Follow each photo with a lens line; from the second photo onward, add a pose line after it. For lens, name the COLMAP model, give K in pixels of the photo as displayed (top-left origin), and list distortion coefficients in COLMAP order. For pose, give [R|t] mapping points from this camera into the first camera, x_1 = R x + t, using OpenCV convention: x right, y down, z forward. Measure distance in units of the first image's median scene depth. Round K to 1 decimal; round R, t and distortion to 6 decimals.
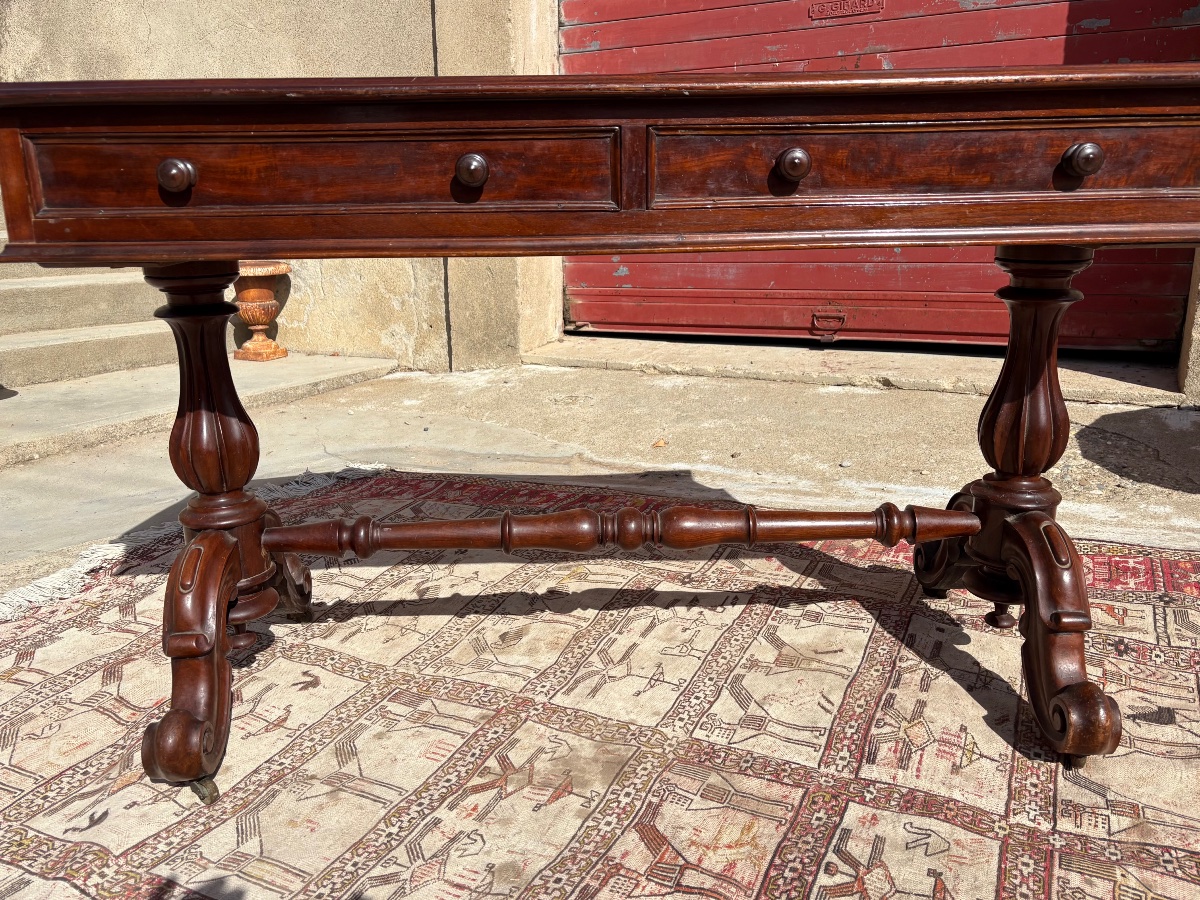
lens RADIAL K [[986.1, 0, 592.4], [0, 986.1, 449.1], [0, 0, 1]] dist [0.024623, 0.000192]
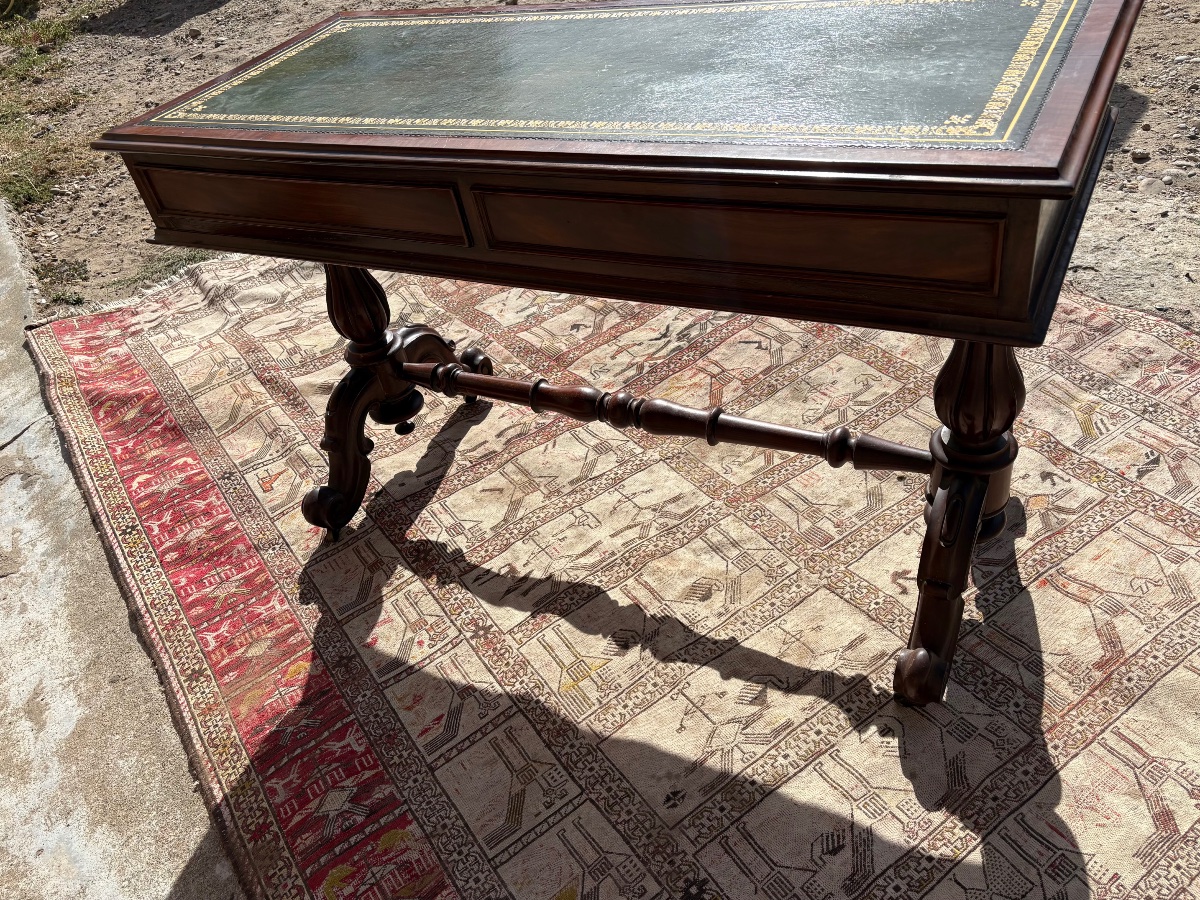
lens RADIAL K [[911.8, 0, 592.6], [0, 911.8, 506.5], [0, 0, 1]] dist [0.035113, -0.030942]
pose [[-0.851861, -0.210039, 0.479809, -0.474702], [0.305495, 0.544861, 0.780896, -0.712297], [-0.425448, 0.811794, -0.399980, 1.518232]]
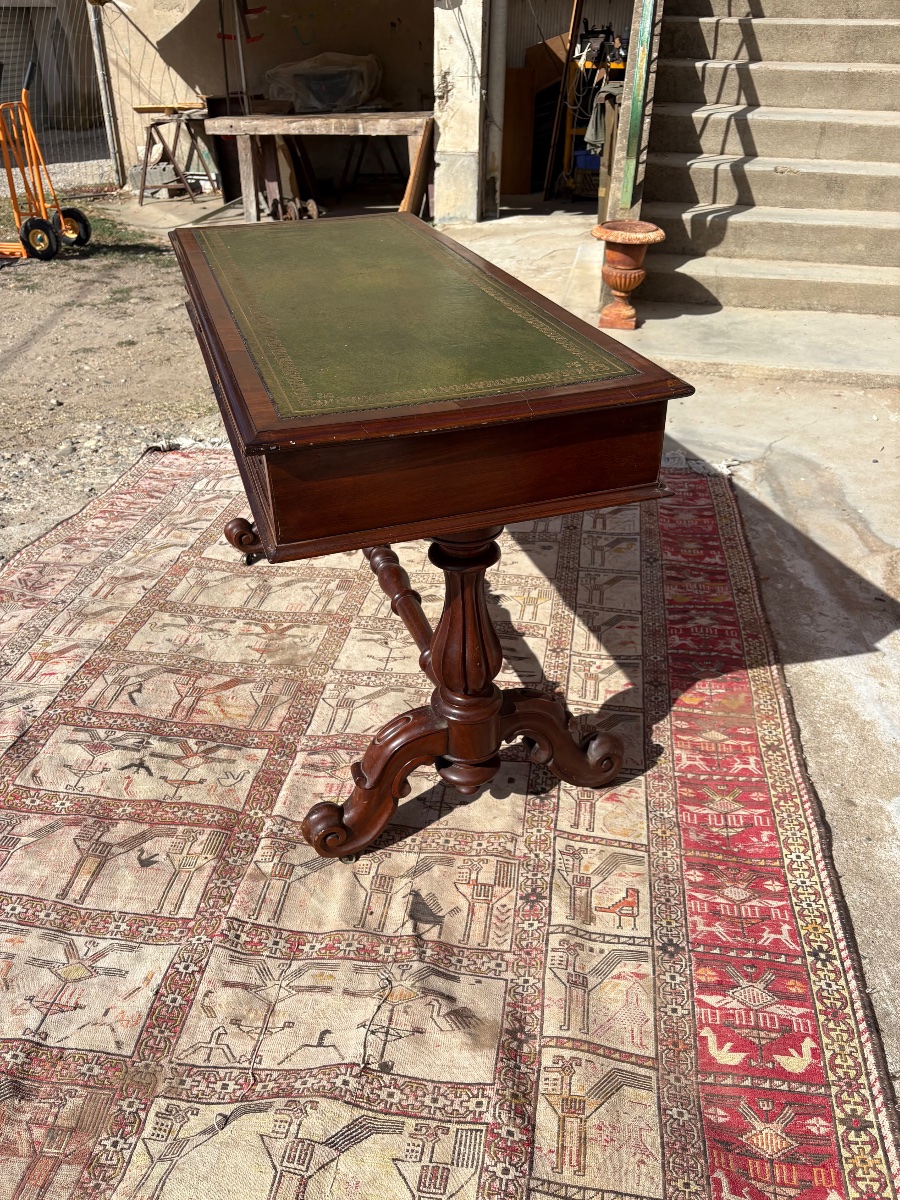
lens RADIAL K [[915.4, 0, 447.2], [0, 915.4, 600.3], [0, 0, 1]] dist [0.034063, -0.029969]
pose [[0.286214, 0.525828, -0.800991, 1.184660], [-0.233313, 0.849048, 0.474007, -0.539710], [0.929326, 0.051214, 0.365692, 0.570839]]
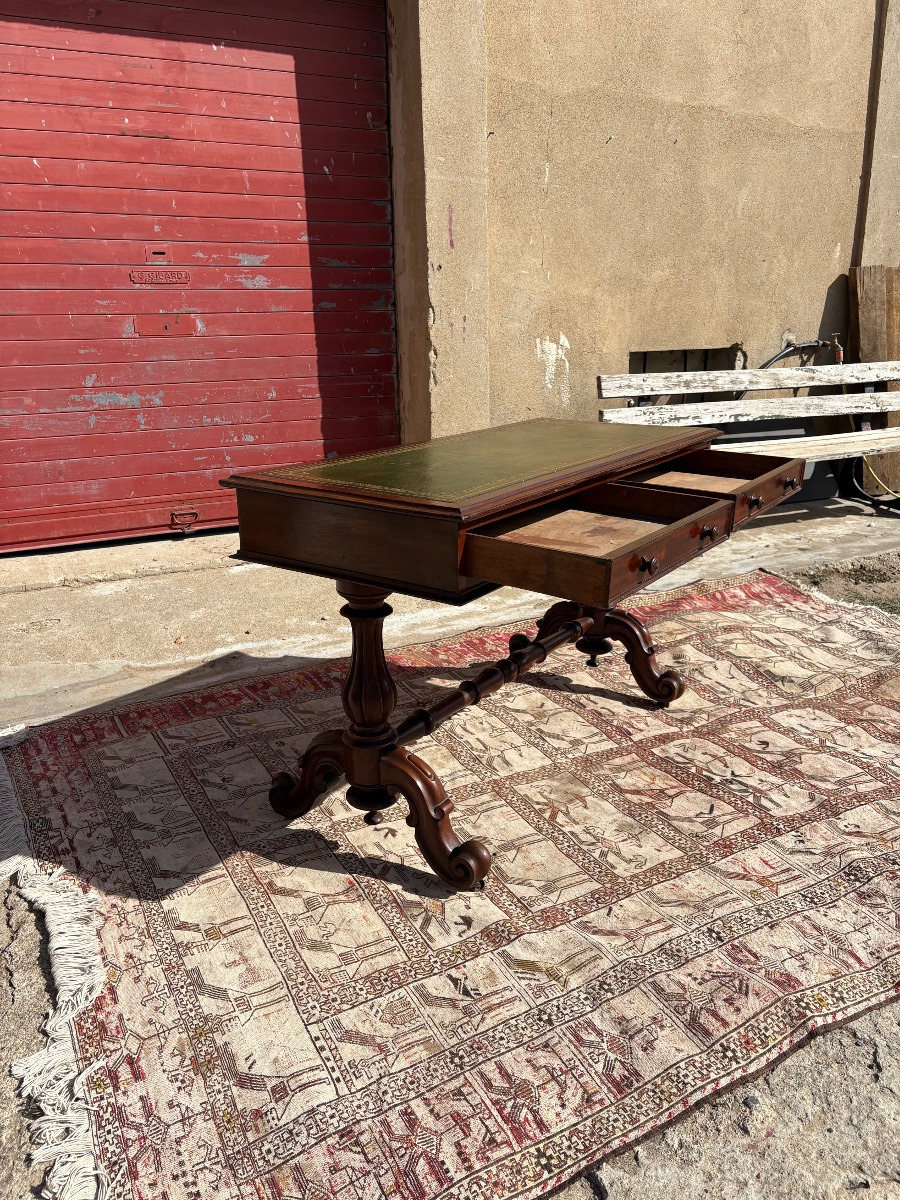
lens RADIAL K [[911.8, 0, 446.2], [0, 911.8, 601.3], [0, 0, 1]] dist [0.035113, -0.030942]
pose [[0.581466, -0.229510, 0.780527, -1.278302], [0.202618, 0.970007, 0.134282, -0.284373], [-0.787936, 0.080068, 0.610529, 0.048625]]
